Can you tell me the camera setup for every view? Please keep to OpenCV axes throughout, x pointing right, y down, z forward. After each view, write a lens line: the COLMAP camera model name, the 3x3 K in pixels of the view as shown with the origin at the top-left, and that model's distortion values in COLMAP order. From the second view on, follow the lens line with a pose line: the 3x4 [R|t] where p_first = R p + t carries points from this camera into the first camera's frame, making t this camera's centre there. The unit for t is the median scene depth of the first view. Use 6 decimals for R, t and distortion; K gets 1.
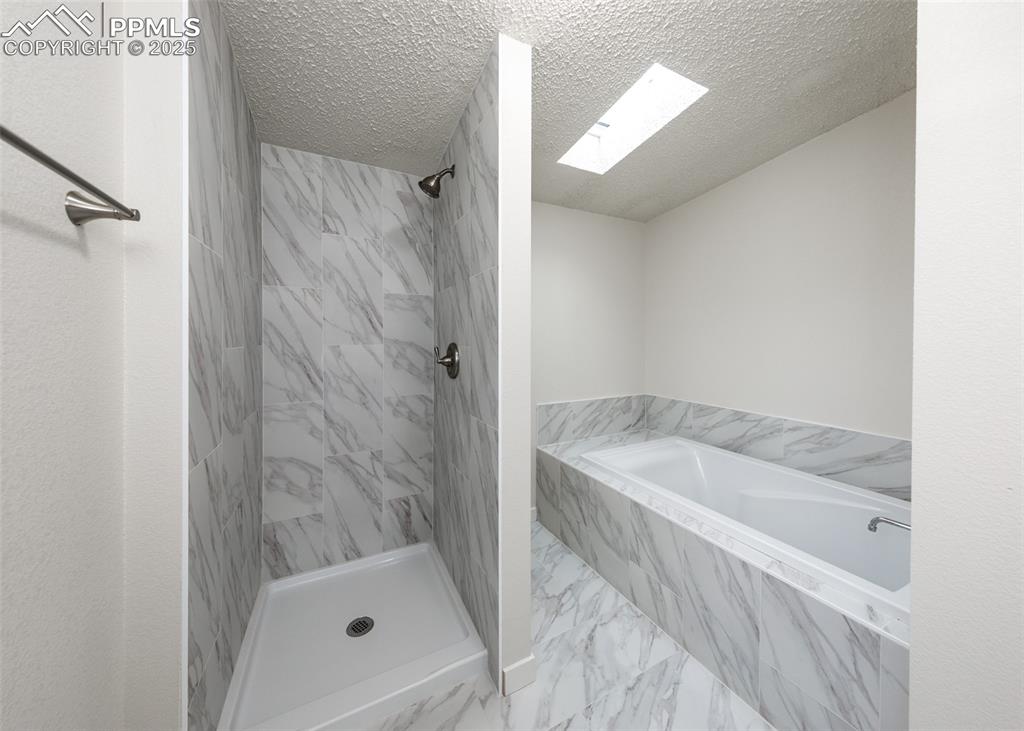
lens RADIAL K [[351.3, 0, 513.8], [0, 351.3, 344.2], [0, 0, 1]] dist [0.000362, -0.000159]
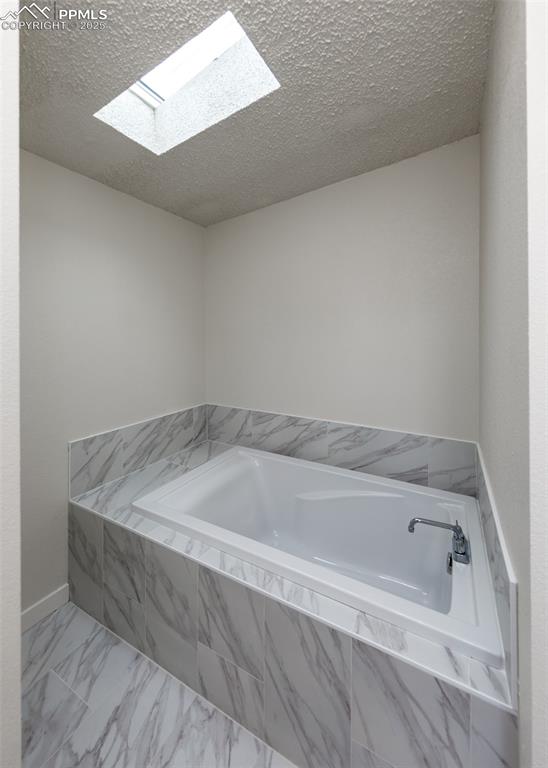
lens RADIAL K [[299.8, 0, 274.8], [0, 299.8, 335.1], [0, 0, 1]] dist [0.001306, -0.000091]
pose [[0.818236, -0.005388, 0.574857, 0.076085], [0.008091, 0.999965, -0.002145, -0.063808], [-0.574825, 0.006406, 0.818251, 0.302486]]
